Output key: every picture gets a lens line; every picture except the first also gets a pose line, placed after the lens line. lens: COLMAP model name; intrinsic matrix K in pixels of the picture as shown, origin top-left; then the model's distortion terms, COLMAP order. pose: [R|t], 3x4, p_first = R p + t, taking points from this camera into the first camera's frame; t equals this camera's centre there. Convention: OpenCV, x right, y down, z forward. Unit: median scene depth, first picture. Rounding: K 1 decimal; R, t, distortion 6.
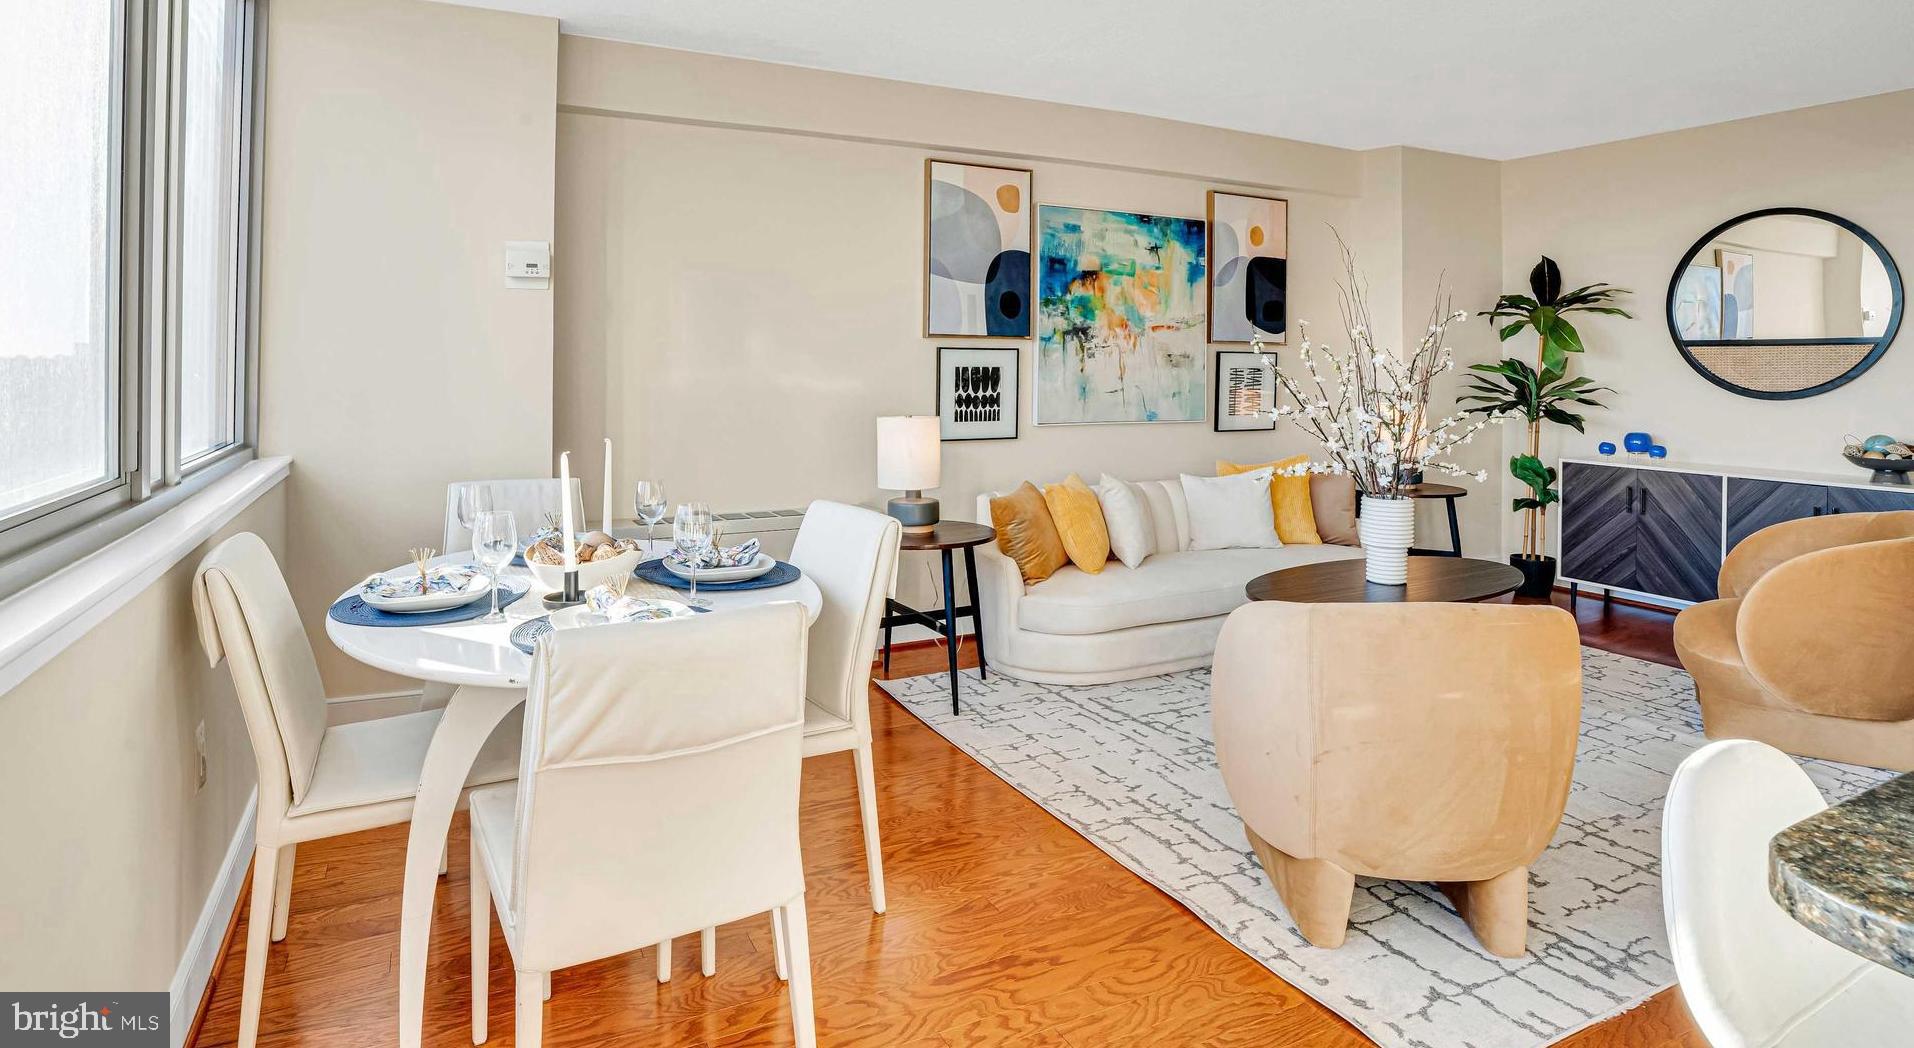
lens RADIAL K [[1015.9, 0, 922.2], [0, 1015.9, 351.7], [0, 0, 1]] dist [-0.019241, 0.003573]
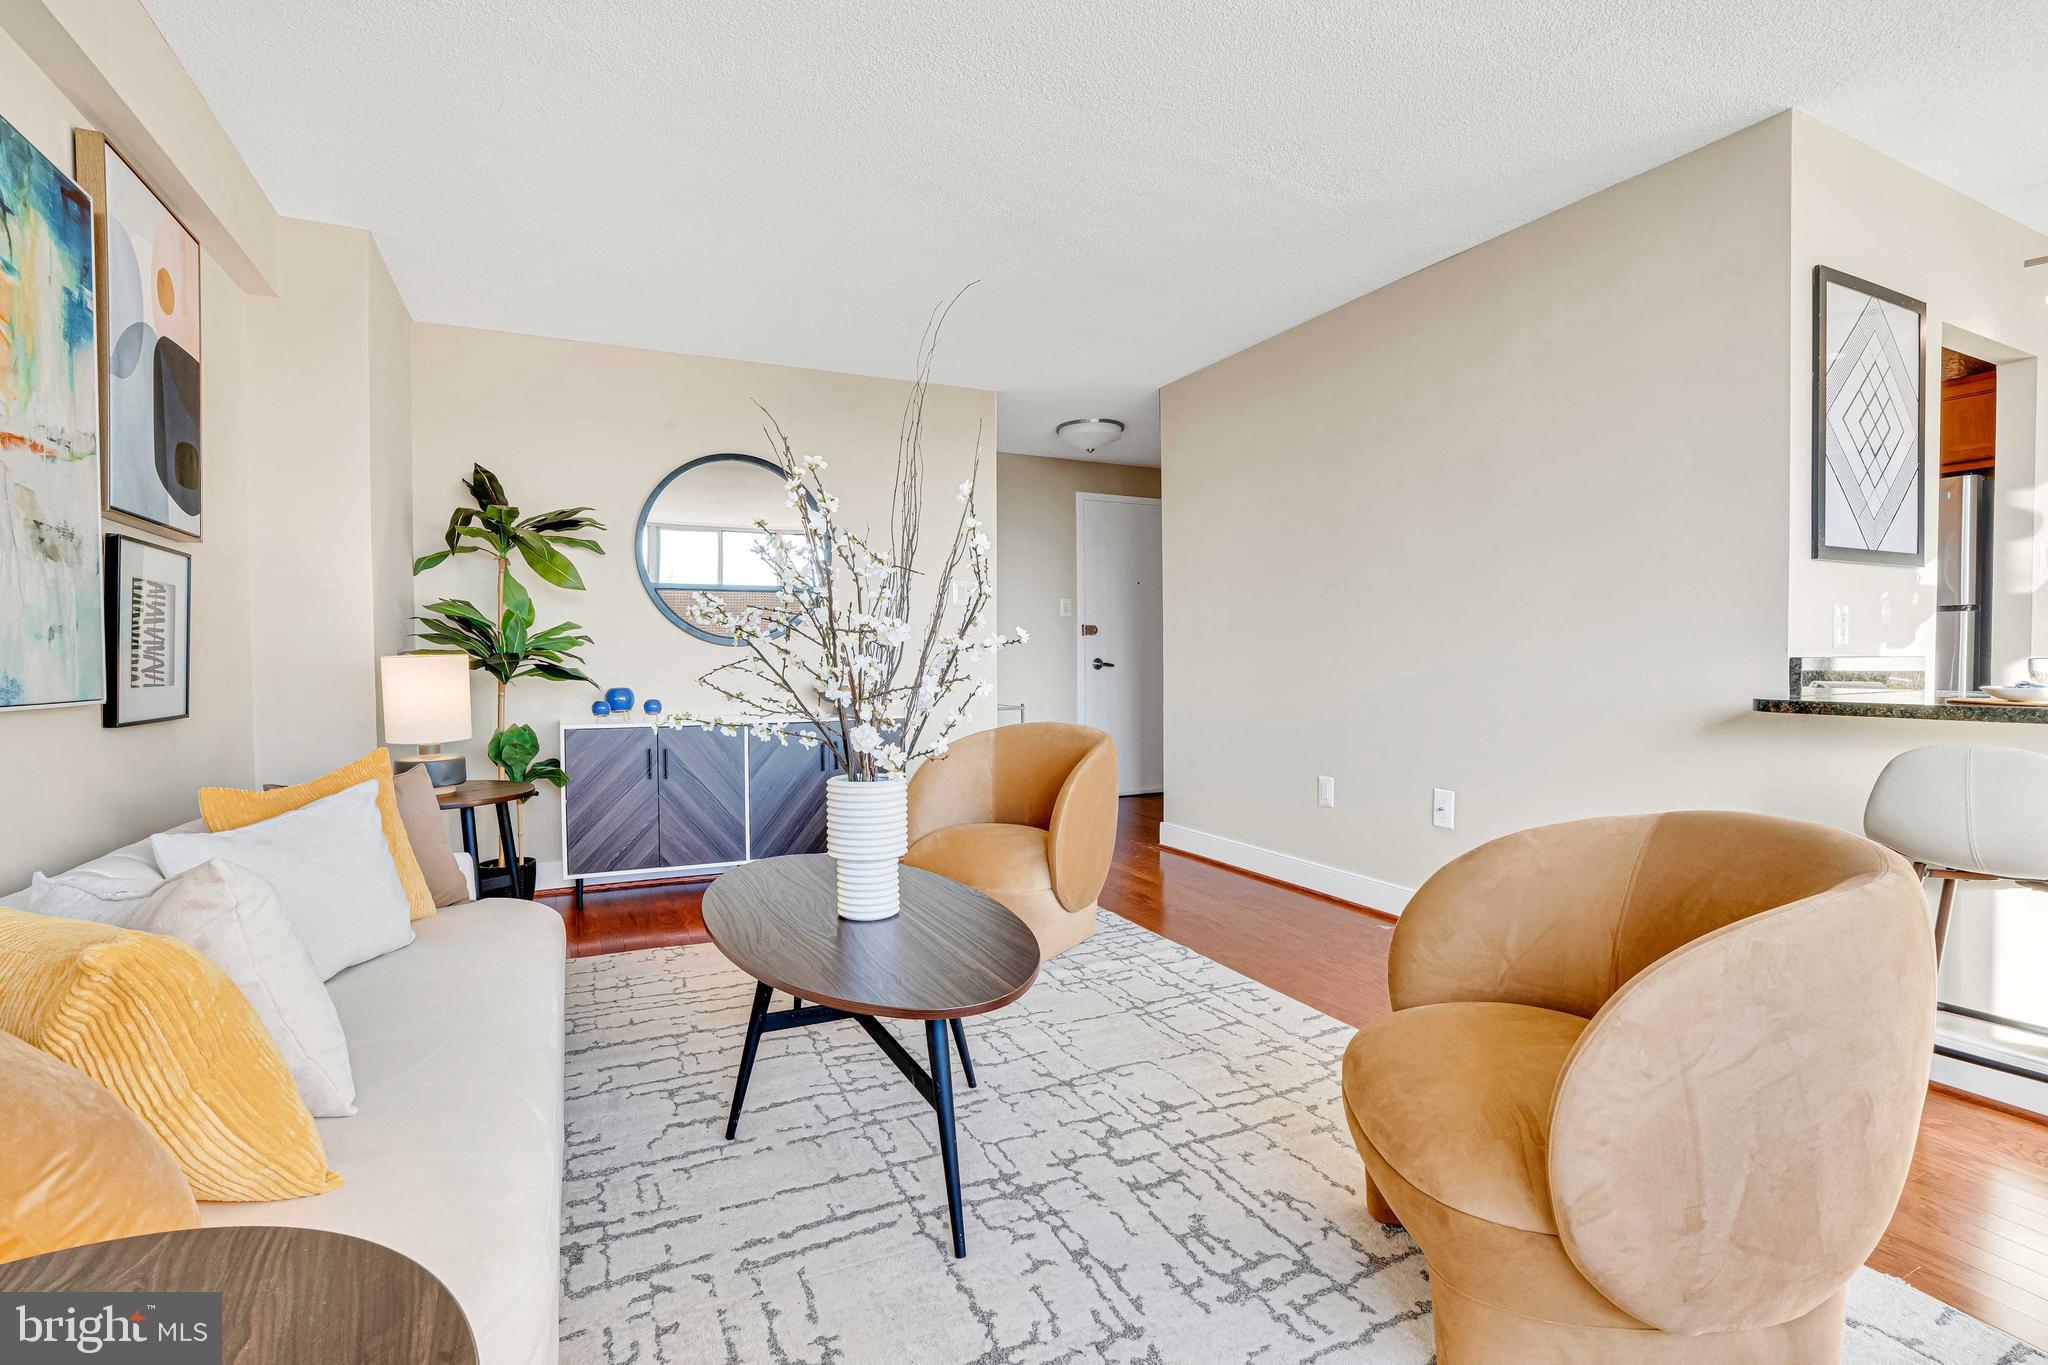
lens RADIAL K [[940.9, 0, 1030.1], [0, 940.9, 689.0], [0, 0, 1]] dist [-0.044987, 0.008123]
pose [[0.016505, -0.040243, 0.999054, -0.076276], [-0.005197, 0.999173, 0.040334, 0.048098], [-0.999850, -0.005858, 0.016282, 0.642351]]
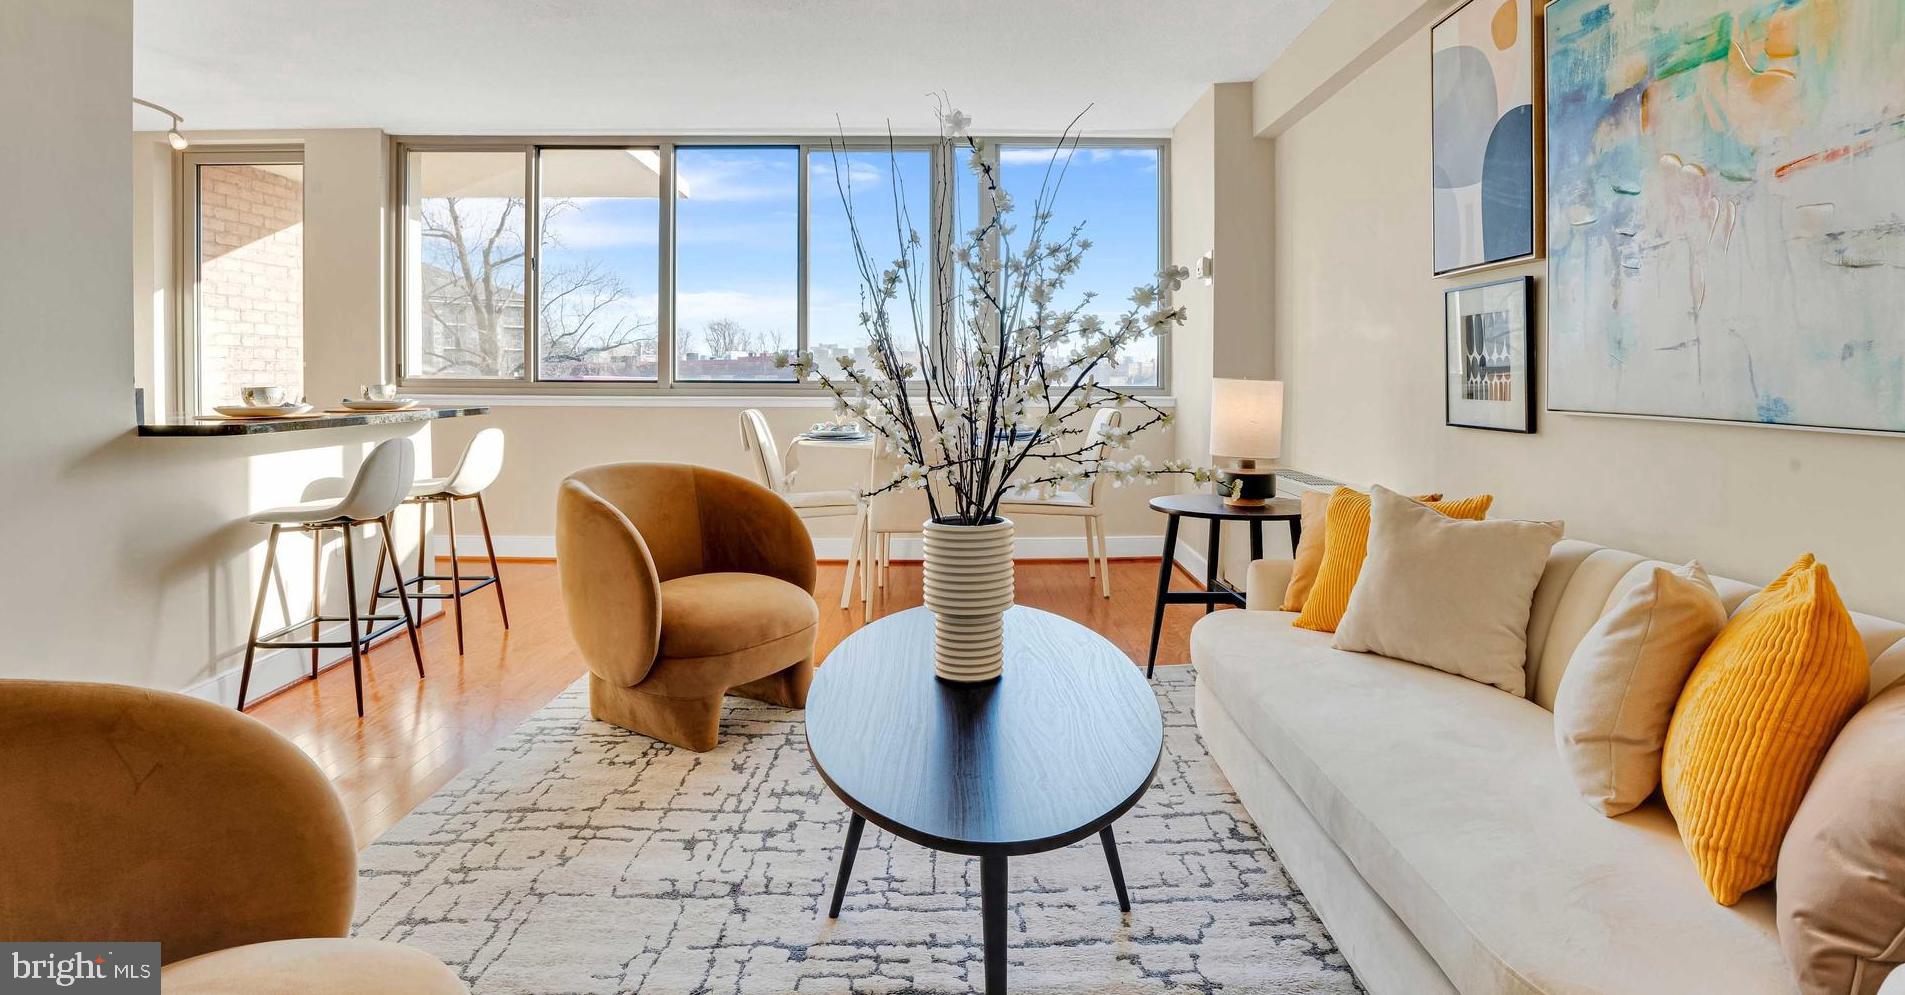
lens RADIAL K [[940.3, 0, 961.9], [0, 940.3, 394.6], [0, 0, 1]] dist [-0.029224, -0.000226]
pose [[-0.454046, 0.012296, -0.890893, 0.655573], [0.007195, 0.999923, 0.010134, 0.051961], [0.890949, -0.001808, -0.454100, 0.883008]]
